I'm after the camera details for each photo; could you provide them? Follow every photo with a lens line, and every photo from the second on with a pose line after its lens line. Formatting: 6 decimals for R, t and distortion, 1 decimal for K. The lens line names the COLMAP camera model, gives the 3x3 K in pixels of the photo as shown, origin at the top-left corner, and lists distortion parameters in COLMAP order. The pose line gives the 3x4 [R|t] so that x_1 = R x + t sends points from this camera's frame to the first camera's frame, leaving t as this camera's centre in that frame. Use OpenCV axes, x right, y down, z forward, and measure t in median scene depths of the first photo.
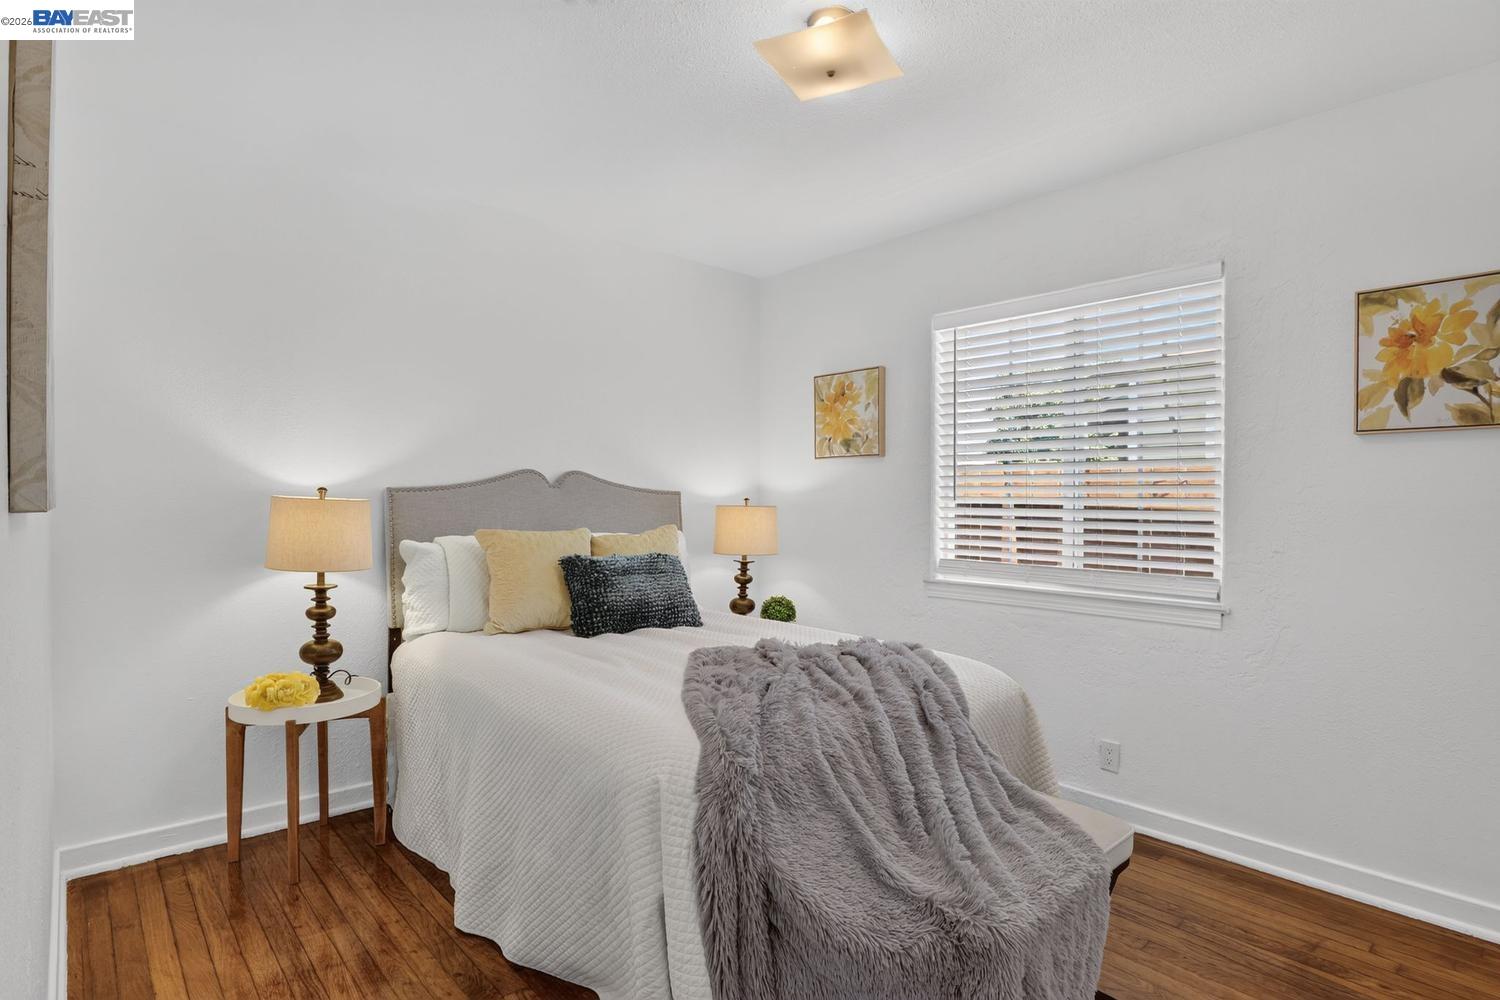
lens RADIAL K [[744.0, 0, 754.1], [0, 744.0, 500.7], [0, 0, 1]] dist [-0.042719, 0.006103]
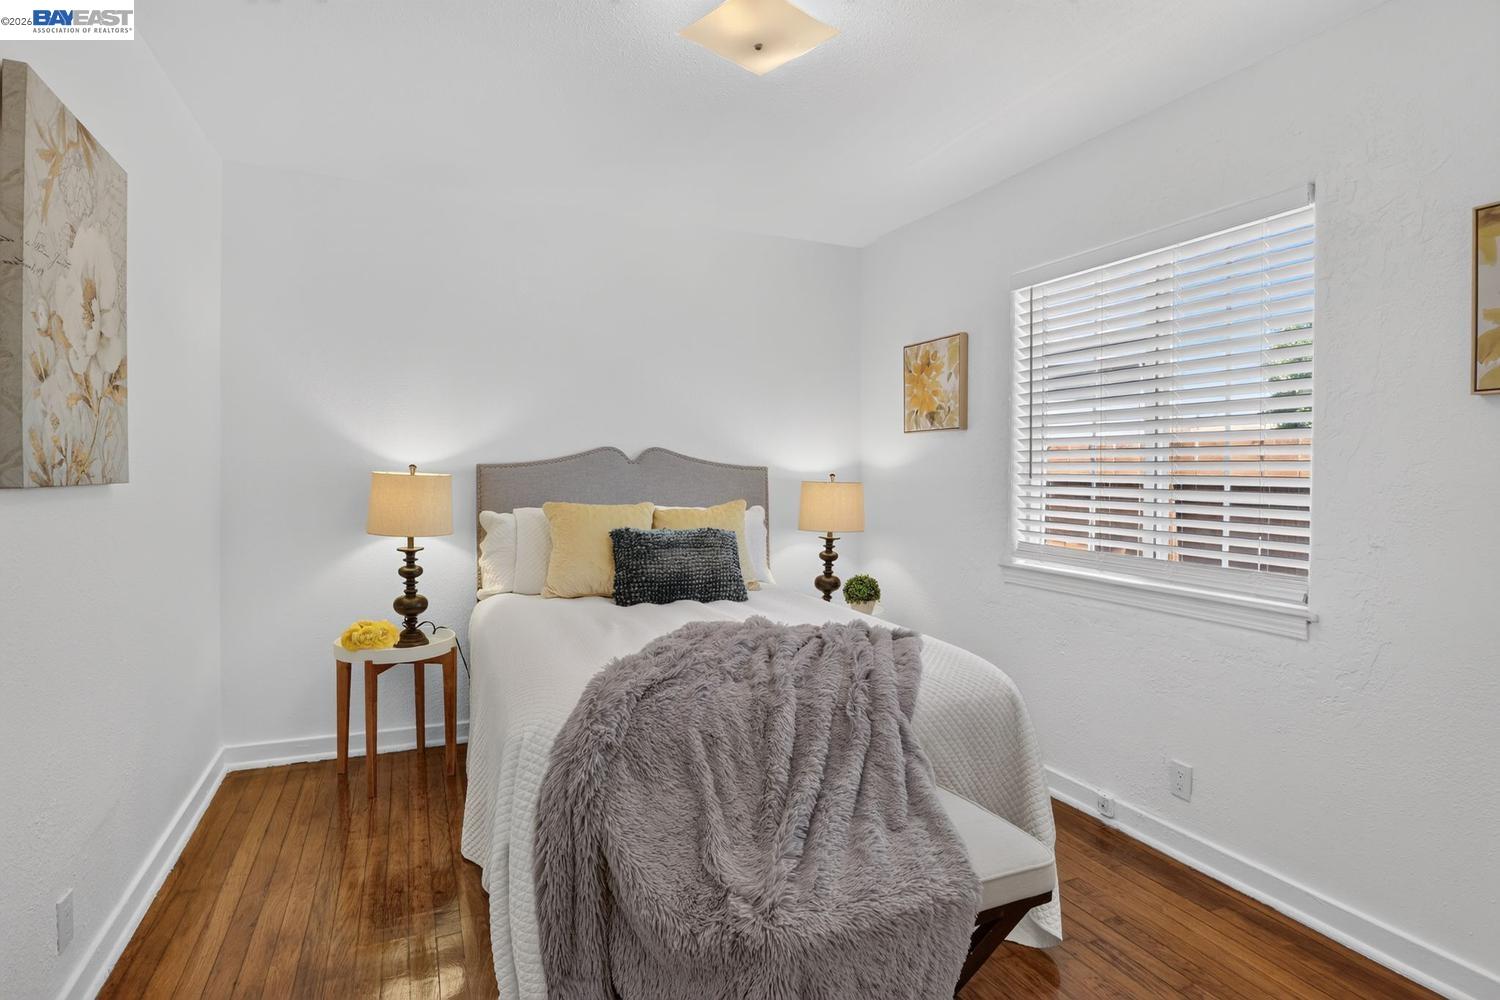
lens RADIAL K [[751.1, 0, 752.5], [0, 751.1, 477.5], [0, 0, 1]] dist [-0.036077, 0.000663]
pose [[0.950069, 0.004795, -0.312002, 0.272045], [-0.003161, 0.999979, 0.005743, -0.005791], [0.312022, -0.004470, 0.950064, 0.034178]]
